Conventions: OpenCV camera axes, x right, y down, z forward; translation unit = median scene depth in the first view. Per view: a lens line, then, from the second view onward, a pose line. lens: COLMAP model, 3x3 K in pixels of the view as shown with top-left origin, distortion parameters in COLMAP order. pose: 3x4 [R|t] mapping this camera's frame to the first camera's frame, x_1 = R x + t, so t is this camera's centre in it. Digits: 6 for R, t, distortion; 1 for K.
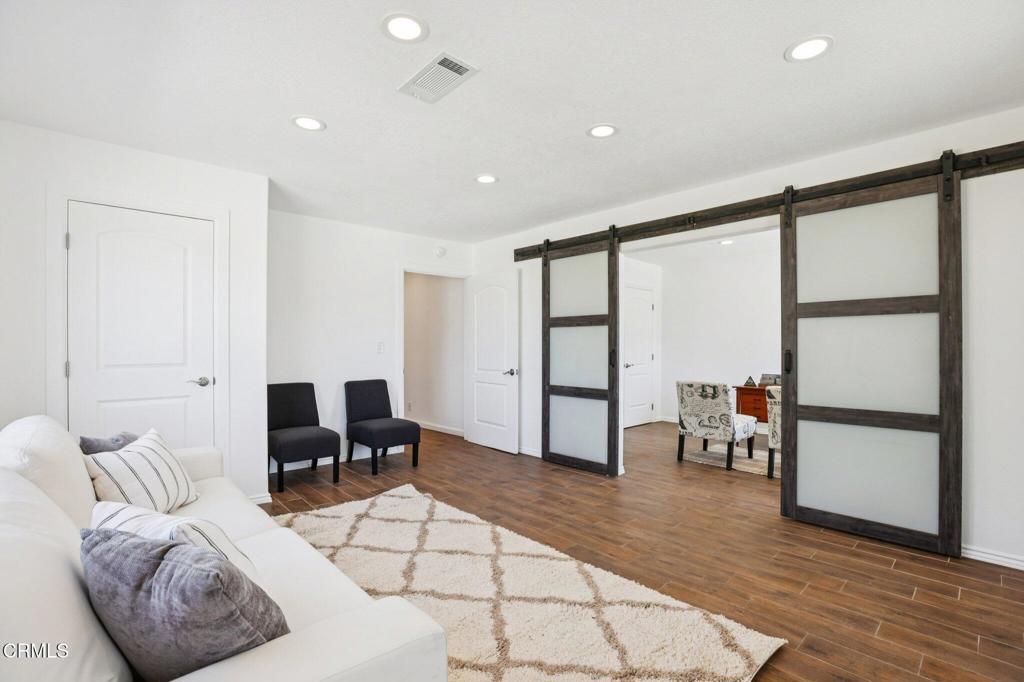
lens RADIAL K [[466.6, 0, 512.1], [0, 466.6, 345.1], [0, 0, 1]] dist [-0.051204, 0.016111]
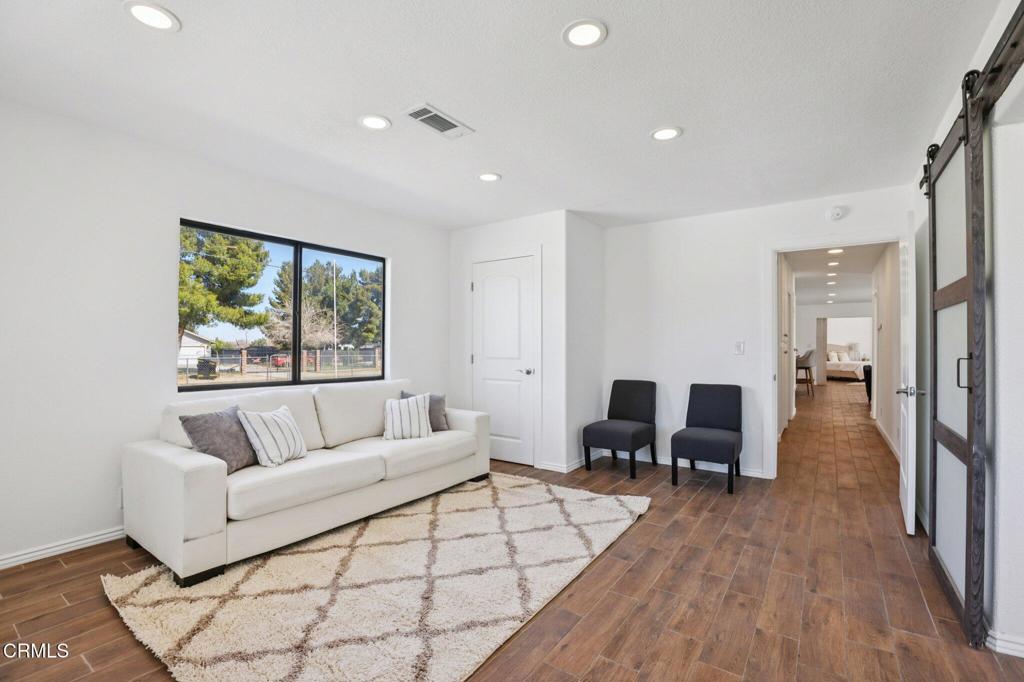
lens RADIAL K [[466.6, 0, 504.5], [0, 466.6, 339.0], [0, 0, 1]] dist [-0.051204, 0.016111]
pose [[0.207797, -0.014798, -0.978060, 0.643440], [-0.000584, 0.999884, -0.015253, 0.002333], [0.978172, 0.003741, 0.207764, 0.562533]]
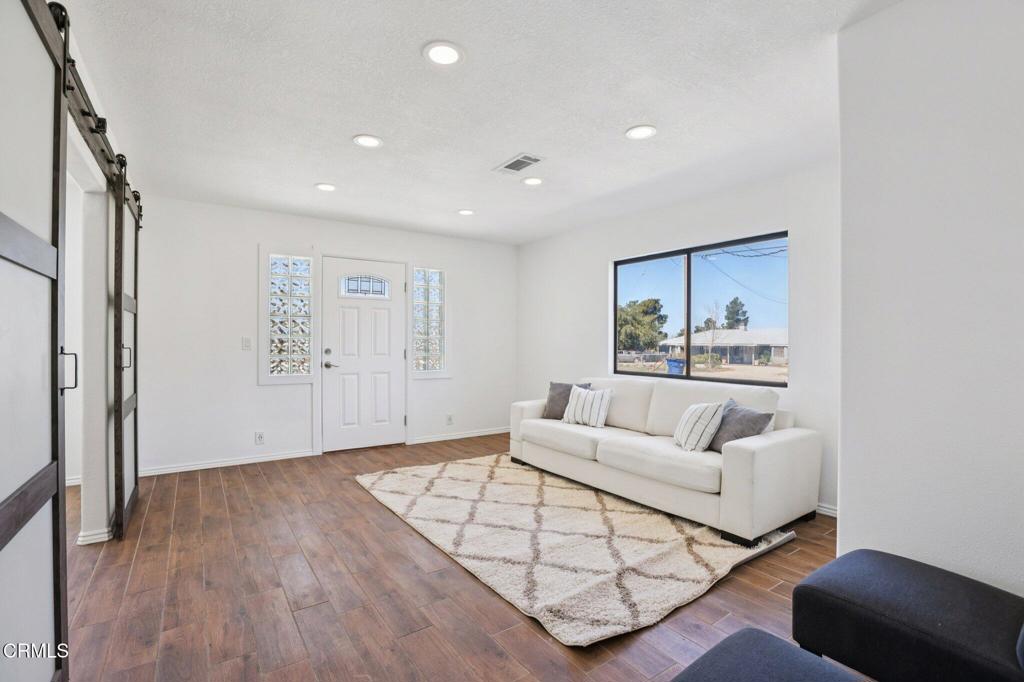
lens RADIAL K [[466.6, 0, 513.3], [0, 466.6, 342.0], [0, 0, 1]] dist [-0.051204, 0.016111]
pose [[-0.990513, -0.006088, 0.137283, -0.220605], [-0.006857, 0.999963, -0.005131, 0.005606], [-0.137247, -0.006023, -0.990519, 1.539996]]
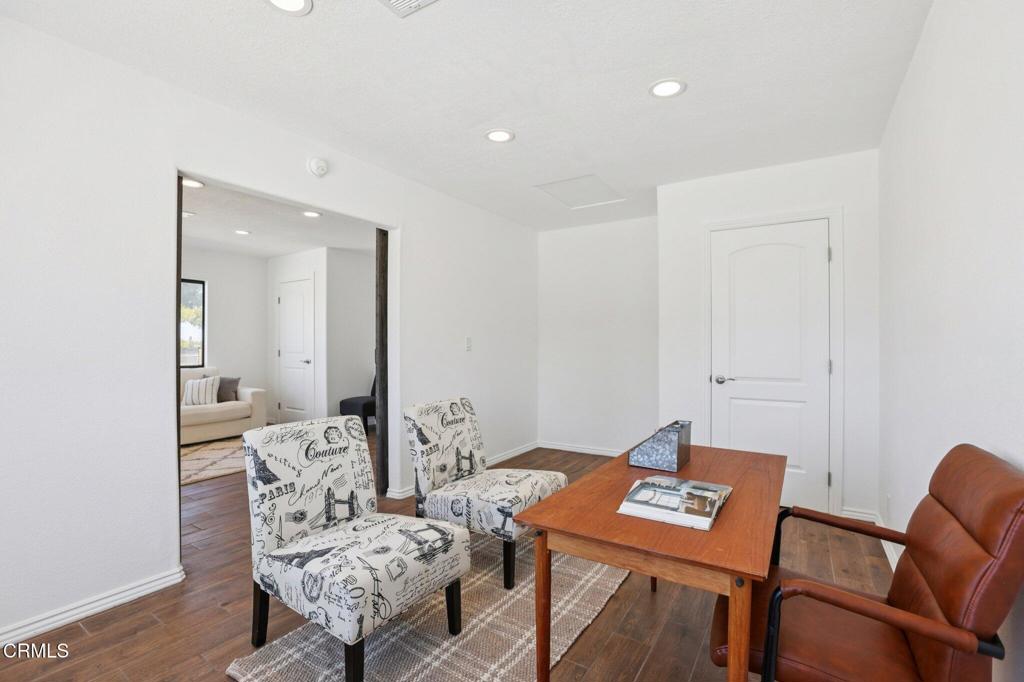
lens RADIAL K [[466.6, 0, 507.0], [0, 466.6, 345.3], [0, 0, 1]] dist [-0.051204, 0.016111]
pose [[0.238329, 0.003133, -0.971179, 1.325743], [0.002731, 0.999989, 0.003896, 0.004291], [0.971181, -0.003581, 0.238318, 1.218604]]
